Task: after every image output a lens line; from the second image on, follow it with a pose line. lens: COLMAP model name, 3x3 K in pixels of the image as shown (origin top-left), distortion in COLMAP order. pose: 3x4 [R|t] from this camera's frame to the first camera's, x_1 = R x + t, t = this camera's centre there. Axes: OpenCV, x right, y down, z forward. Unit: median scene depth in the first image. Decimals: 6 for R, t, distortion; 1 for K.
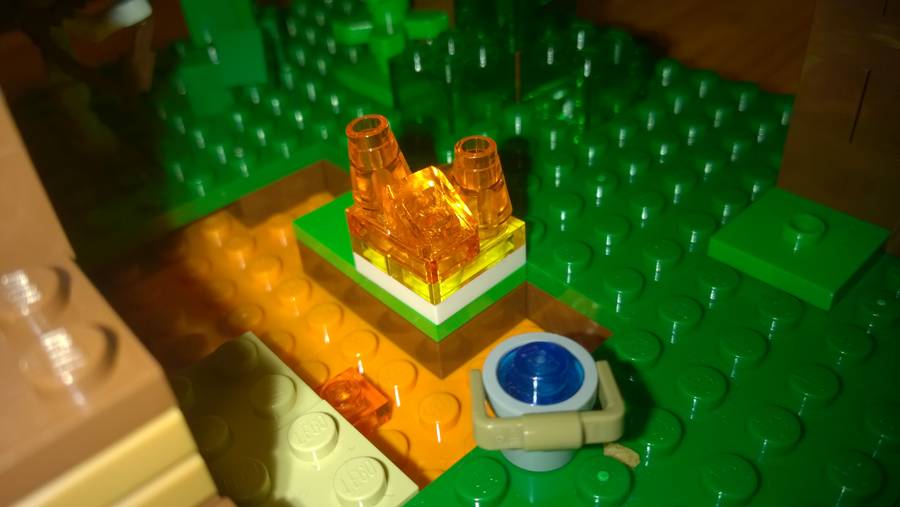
lens RADIAL K [[719.2, 0, 453.9], [0, 719.2, 251.1], [0, 0, 1]] dist [-0.009078, -0.060594]
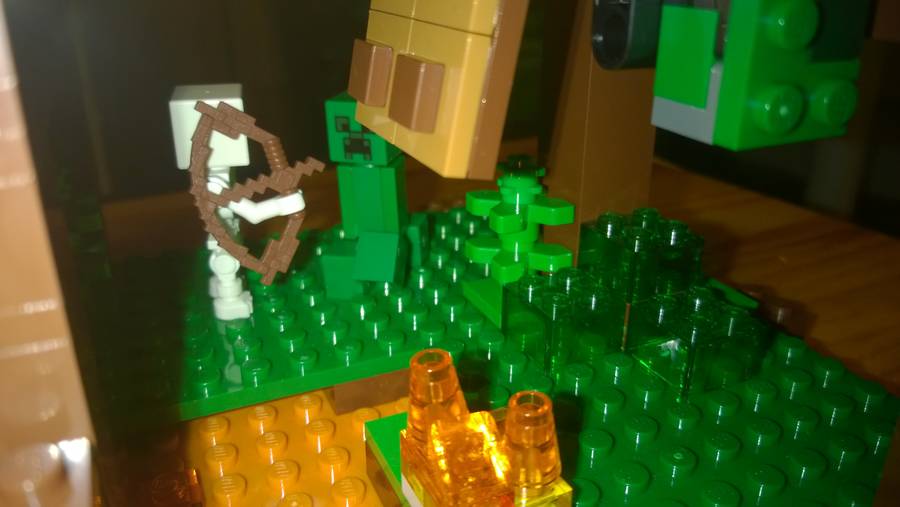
lens RADIAL K [[719.2, 0, 453.9], [0, 719.2, 251.1], [0, 0, 1]] dist [-0.009078, -0.060594]
pose [[0.948355, 0.185863, -0.257057, 0.121296], [-0.242913, 0.946667, -0.211695, -0.088026], [0.204001, 0.263205, 0.942925, -0.026338]]
